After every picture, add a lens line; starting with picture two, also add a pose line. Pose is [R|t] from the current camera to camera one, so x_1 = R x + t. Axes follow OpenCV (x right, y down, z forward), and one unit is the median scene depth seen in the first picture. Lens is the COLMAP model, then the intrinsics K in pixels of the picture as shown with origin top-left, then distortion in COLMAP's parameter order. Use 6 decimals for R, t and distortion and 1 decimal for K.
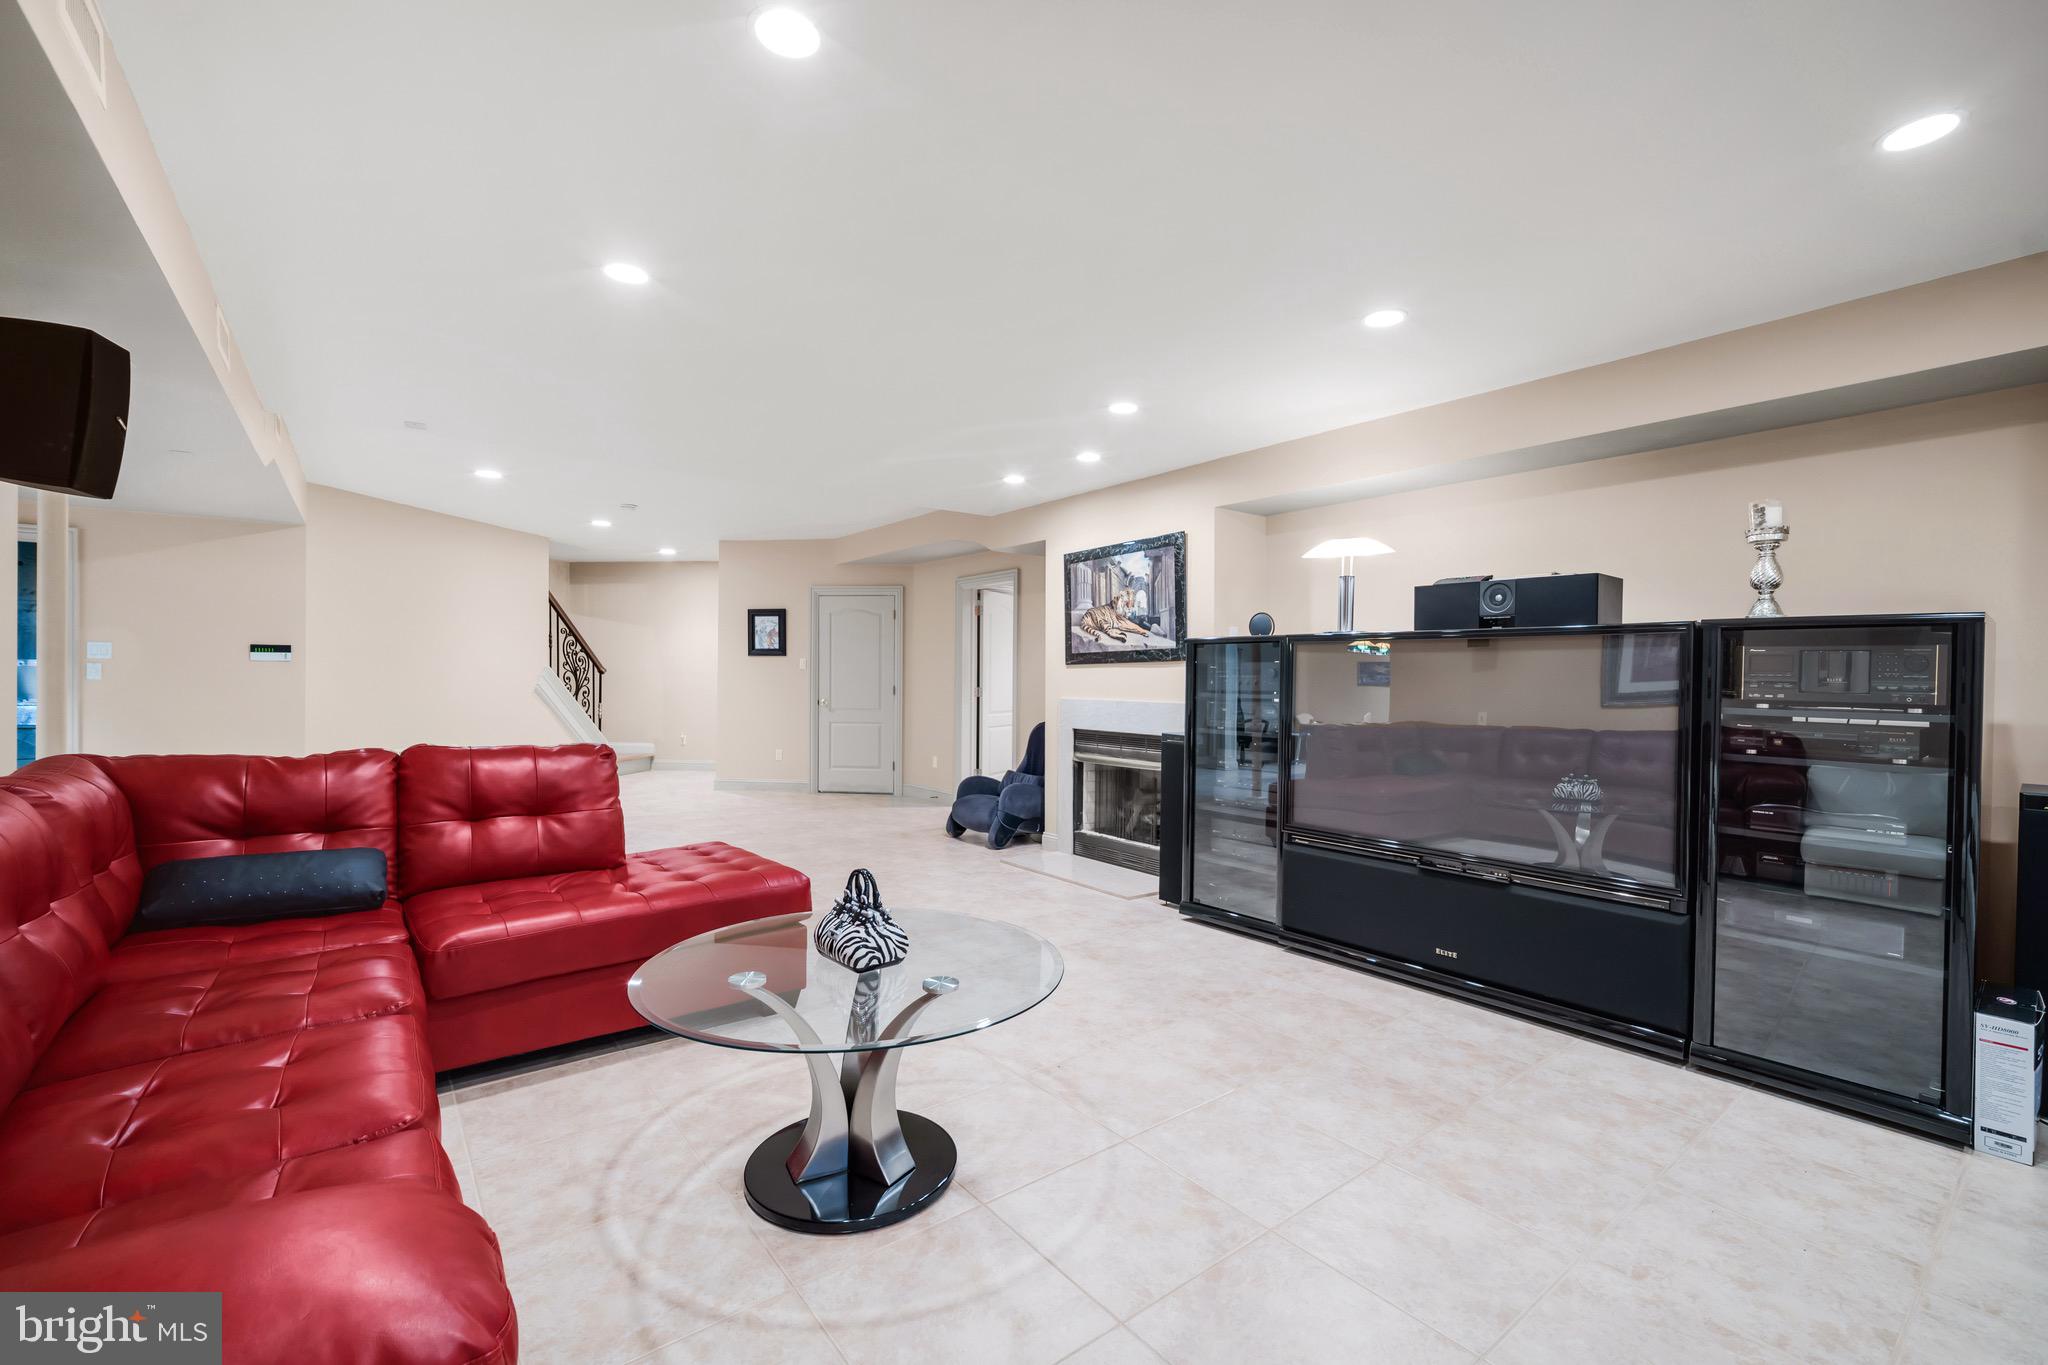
lens RADIAL K [[848.6, 0, 1025.8], [0, 848.6, 682.8], [0, 0, 1]] dist [0.002832, -0.000052]
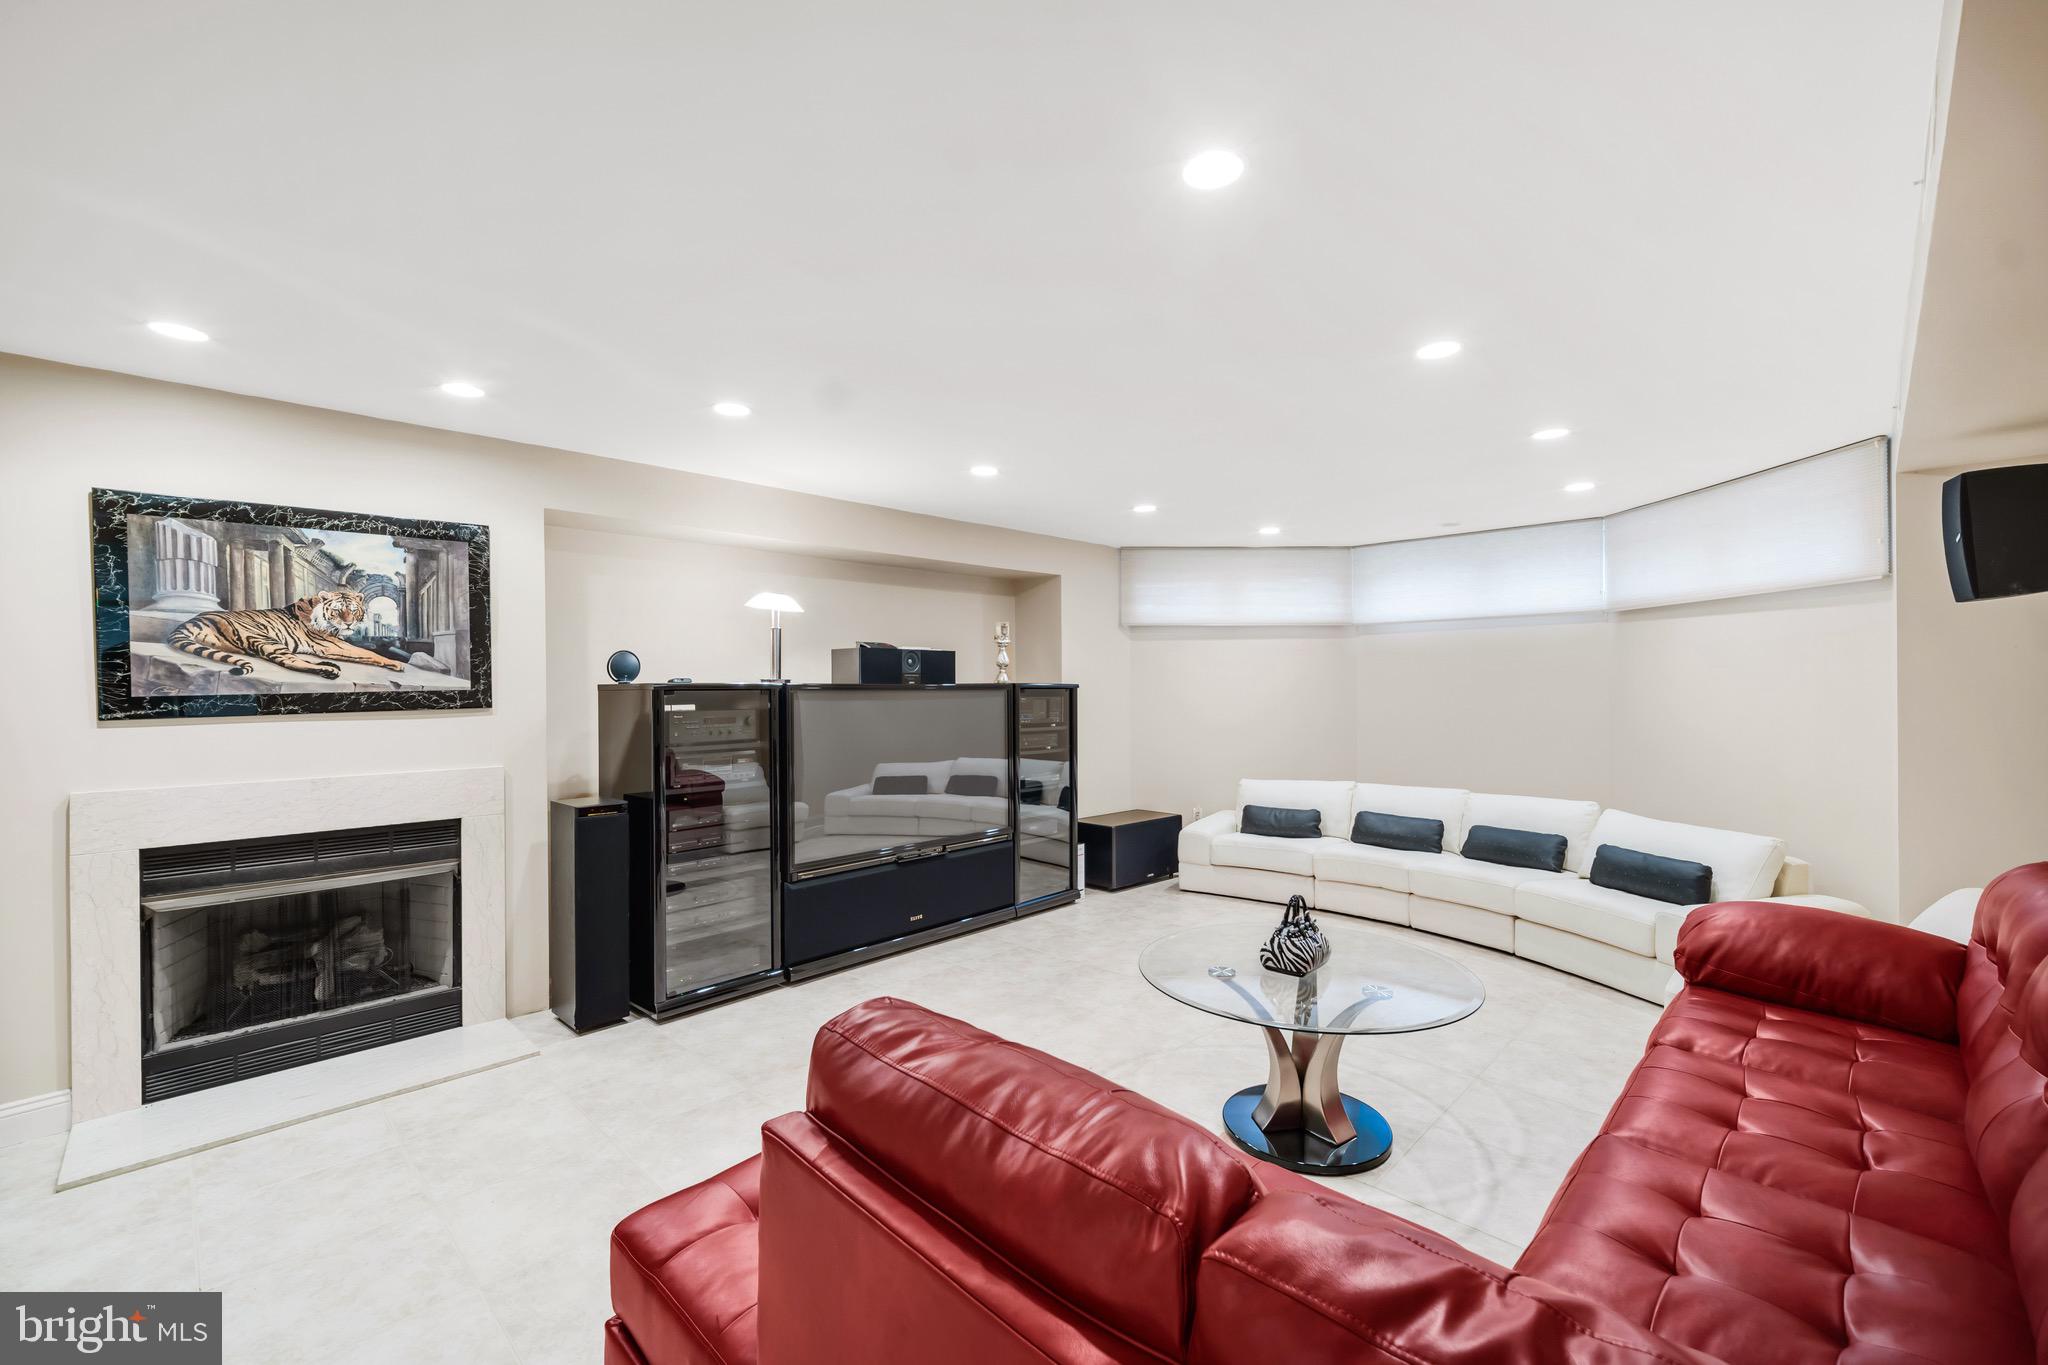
lens RADIAL K [[848.6, 0, 1022.7], [0, 848.6, 680.9], [0, 0, 1]] dist [0.002832, -0.000052]
pose [[-0.126918, -0.002117, 0.991911, -0.555474], [0.012096, 0.999920, 0.003682, -0.043894], [-0.991839, 0.012465, -0.126883, 0.617559]]
